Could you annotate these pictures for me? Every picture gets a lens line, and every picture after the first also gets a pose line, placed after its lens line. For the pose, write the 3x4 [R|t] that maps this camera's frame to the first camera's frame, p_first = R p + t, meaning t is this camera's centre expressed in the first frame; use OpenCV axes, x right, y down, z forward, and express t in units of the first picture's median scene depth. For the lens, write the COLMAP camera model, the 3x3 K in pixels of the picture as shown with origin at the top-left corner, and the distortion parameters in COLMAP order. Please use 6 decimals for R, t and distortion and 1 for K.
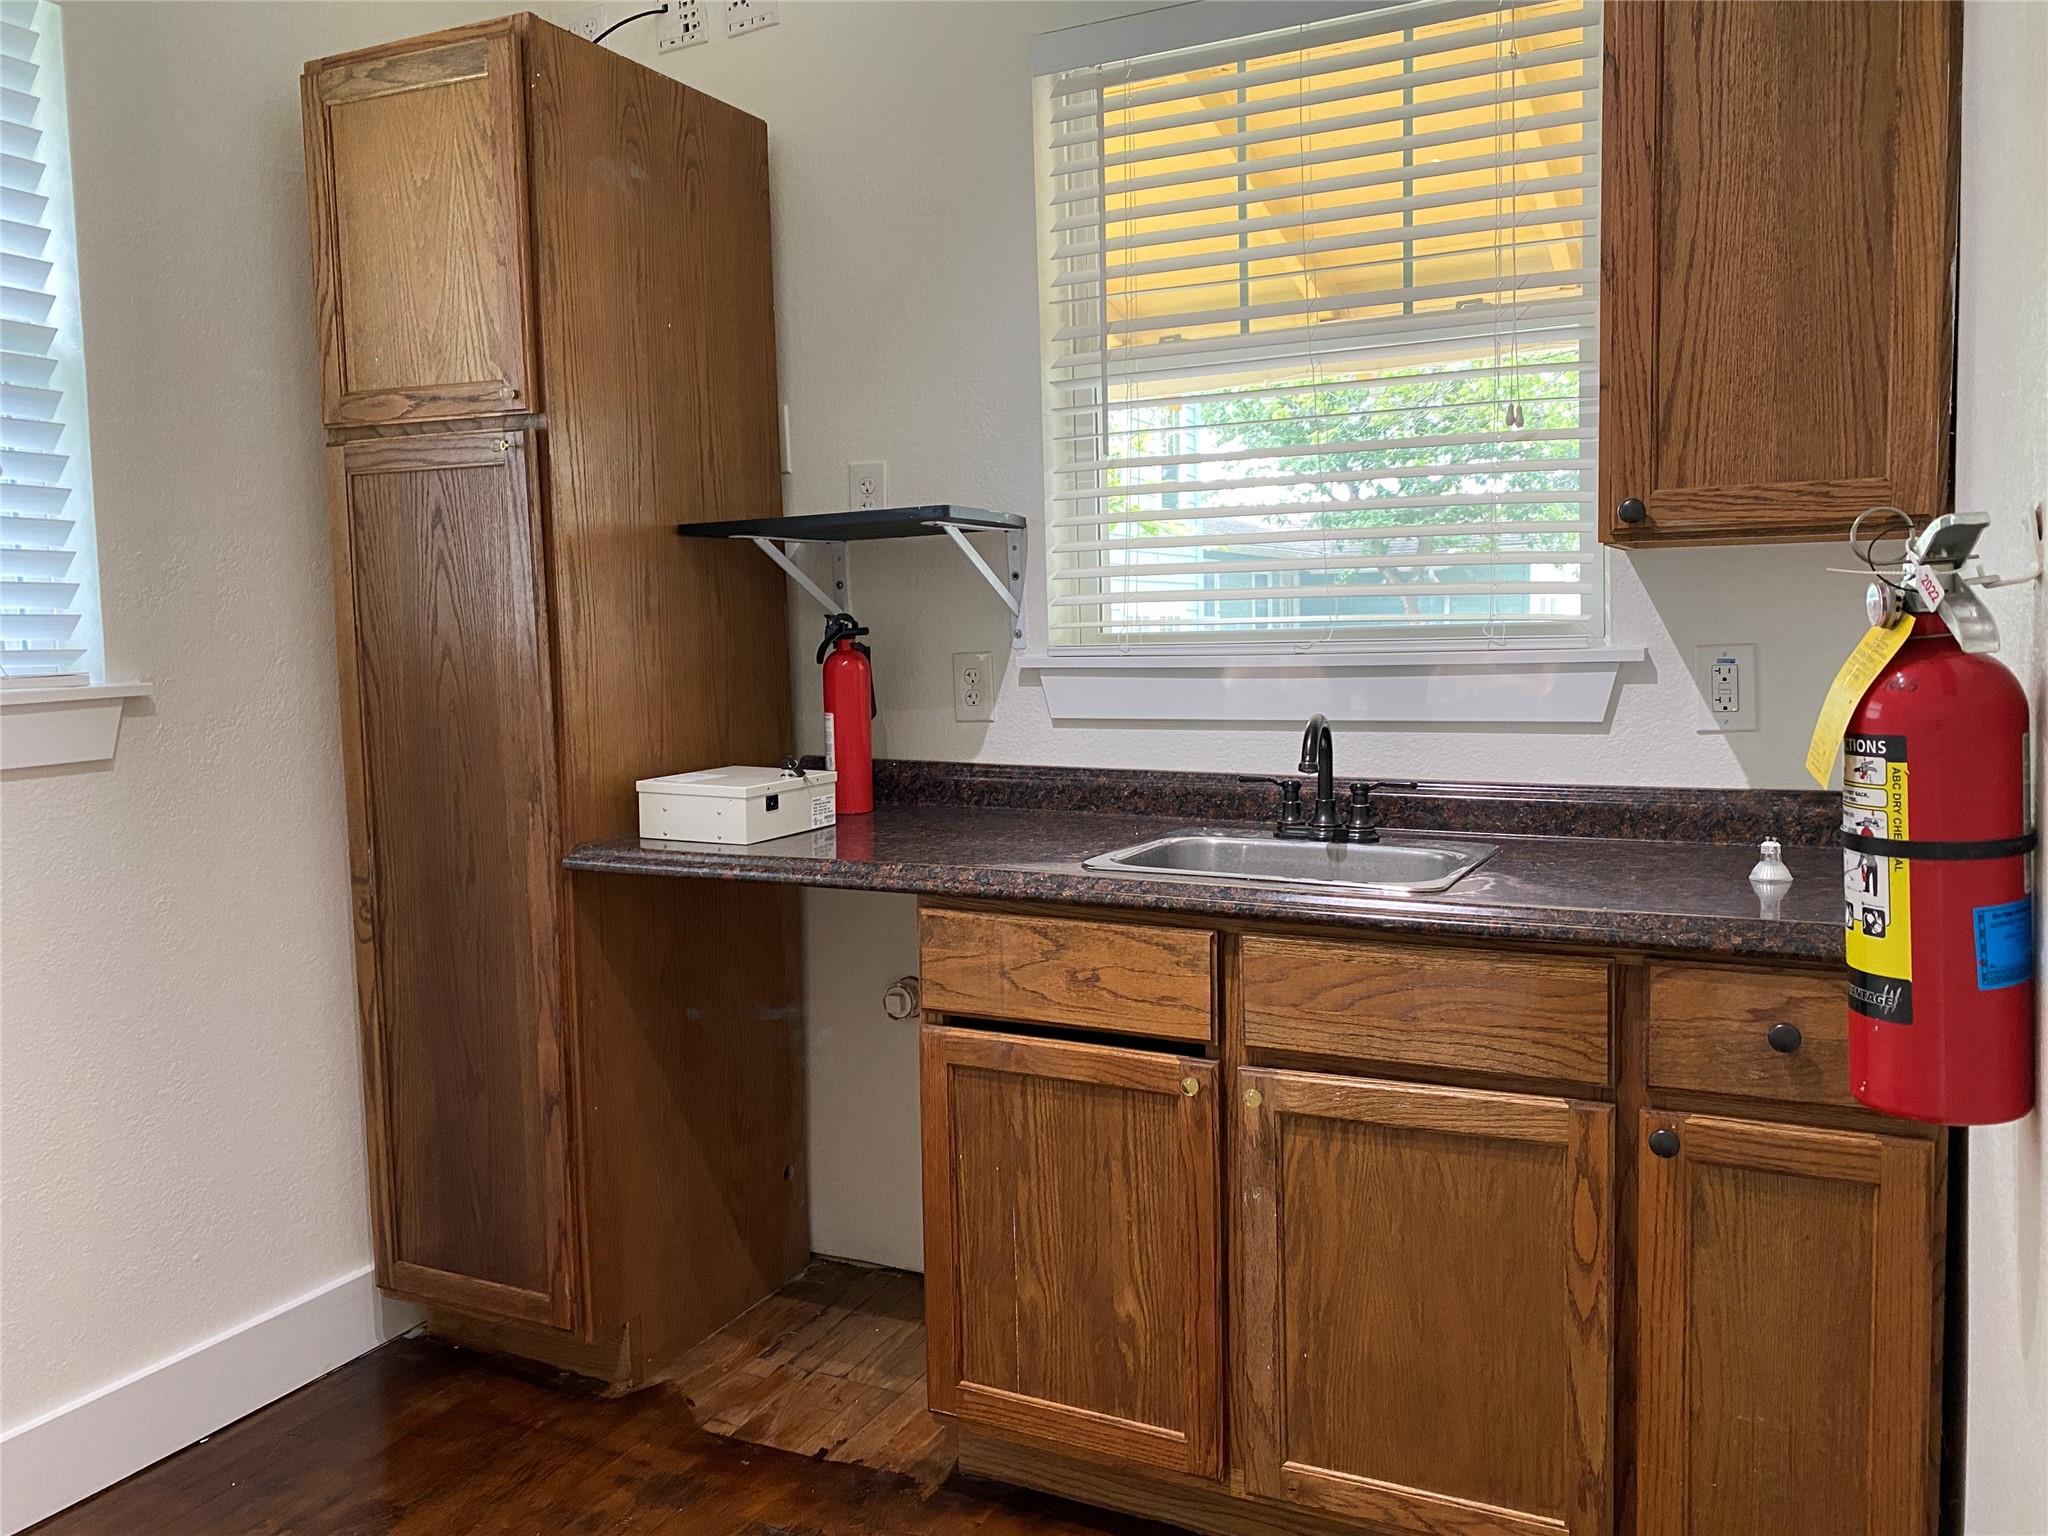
lens RADIAL K [[1571.4, 0, 1016.8], [0, 1571.4, 749.9], [0, 0, 1]] dist [0.027601, -0.021249]
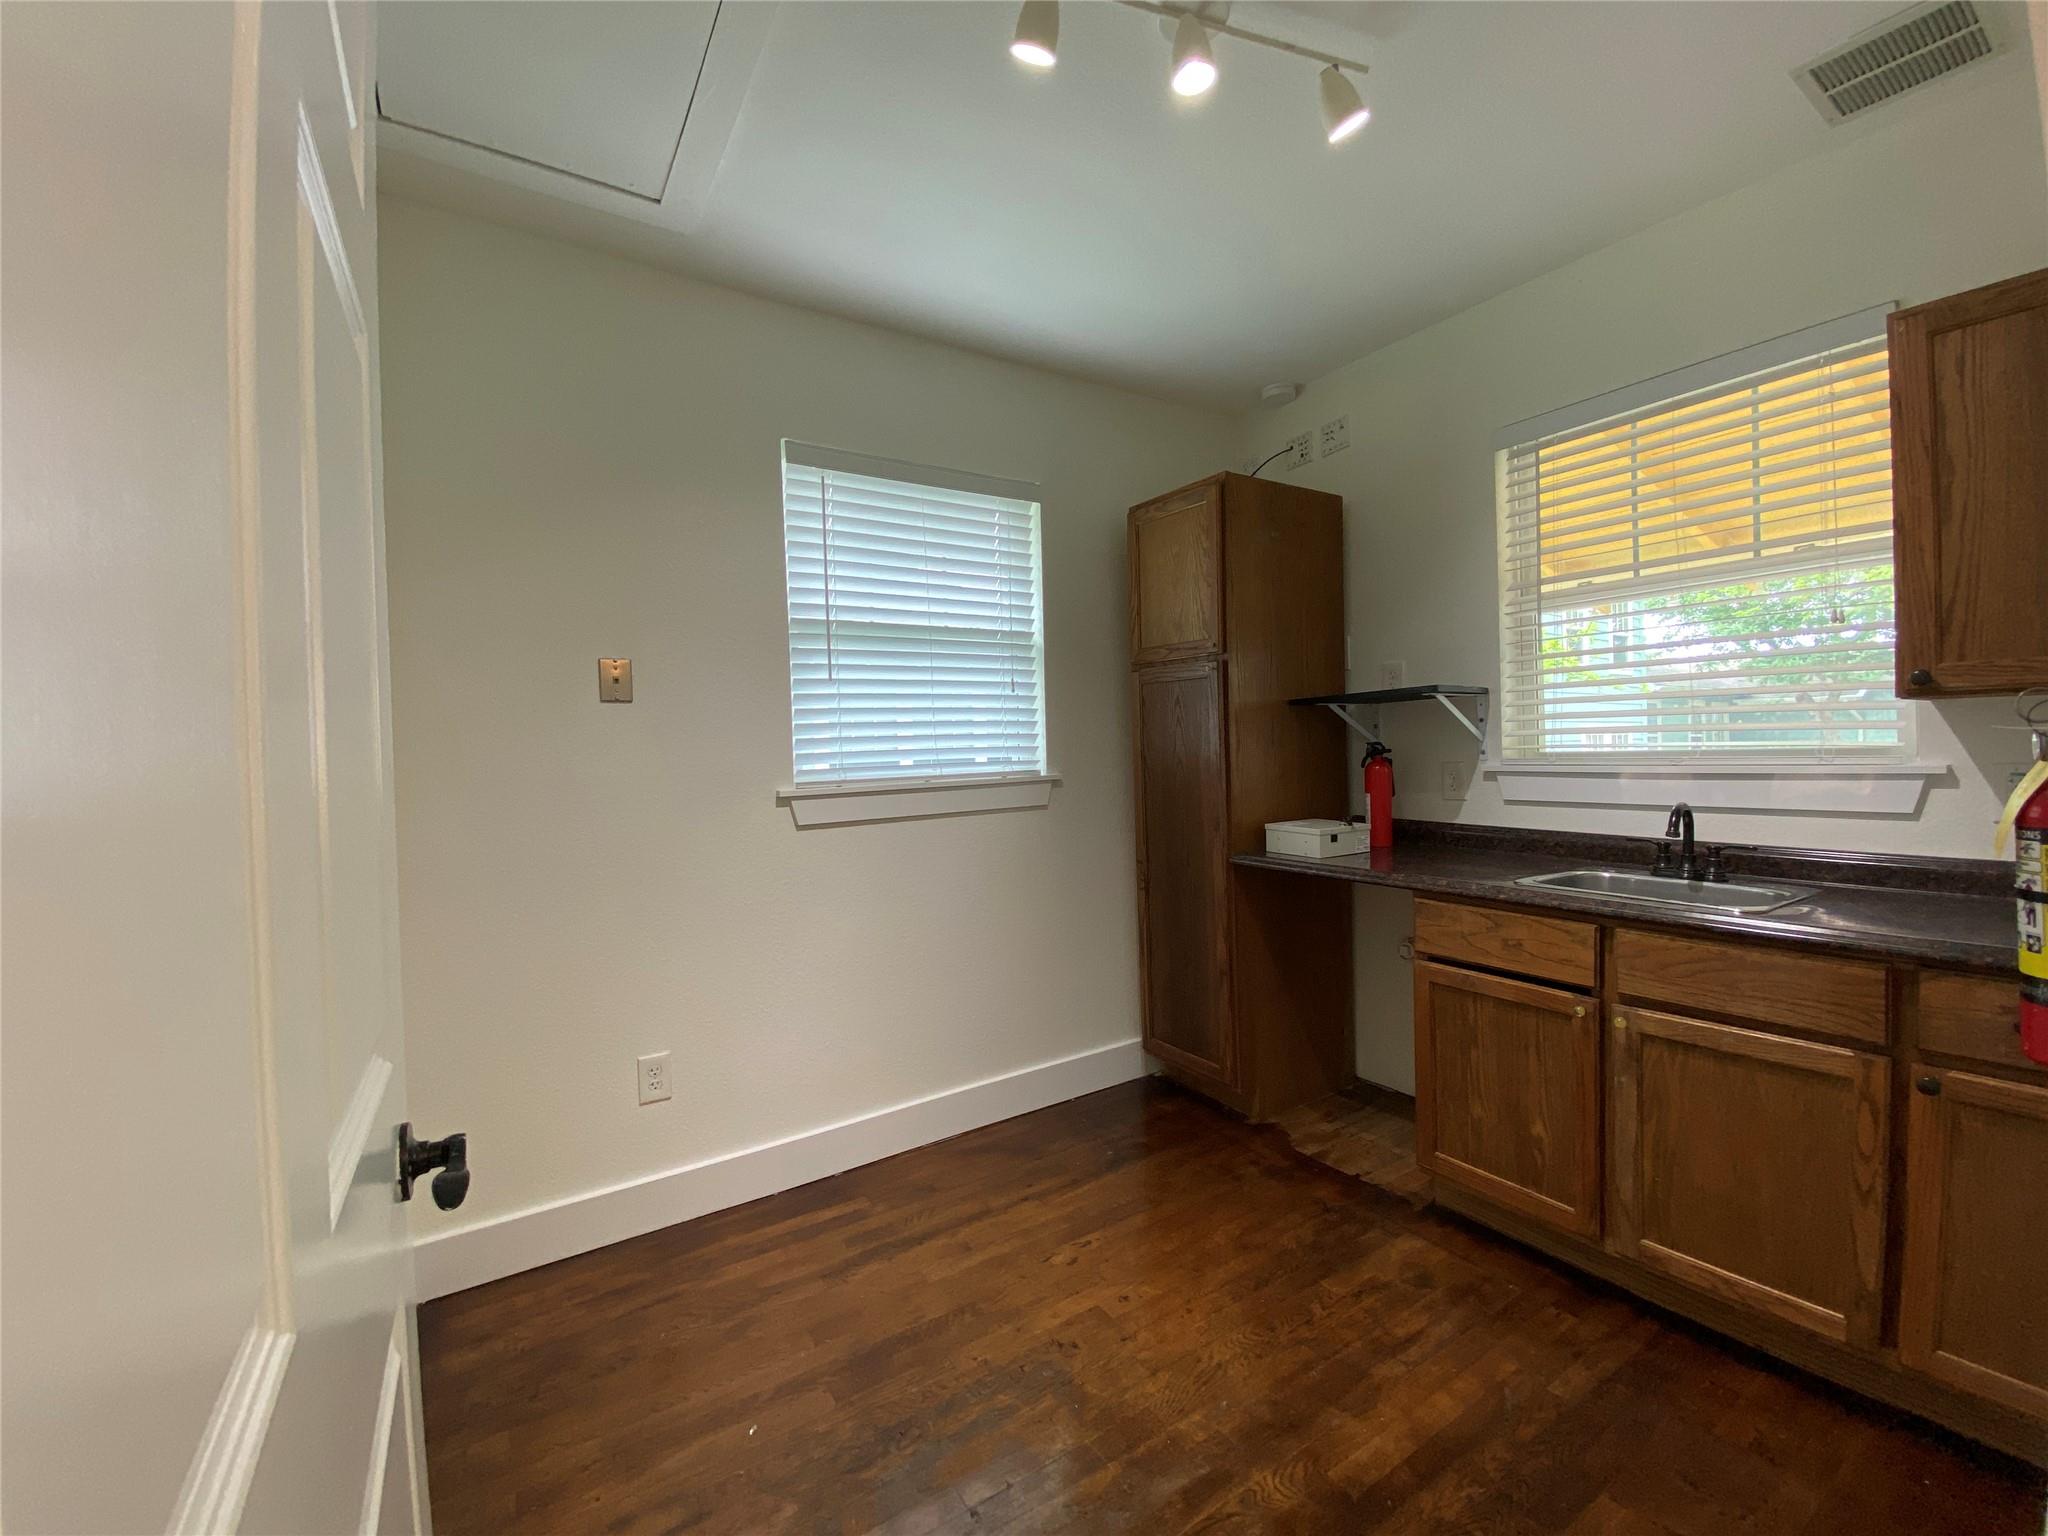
lens RADIAL K [[835.6, 0, 1008.1], [0, 835.6, 769.1], [0, 0, 1]] dist [0.013496, -0.012706]
pose [[0.854692, 0.009167, -0.519055, 0.040038], [-0.032933, 0.998788, -0.036588, -0.001761], [0.518090, 0.048366, 0.853957, -0.124982]]
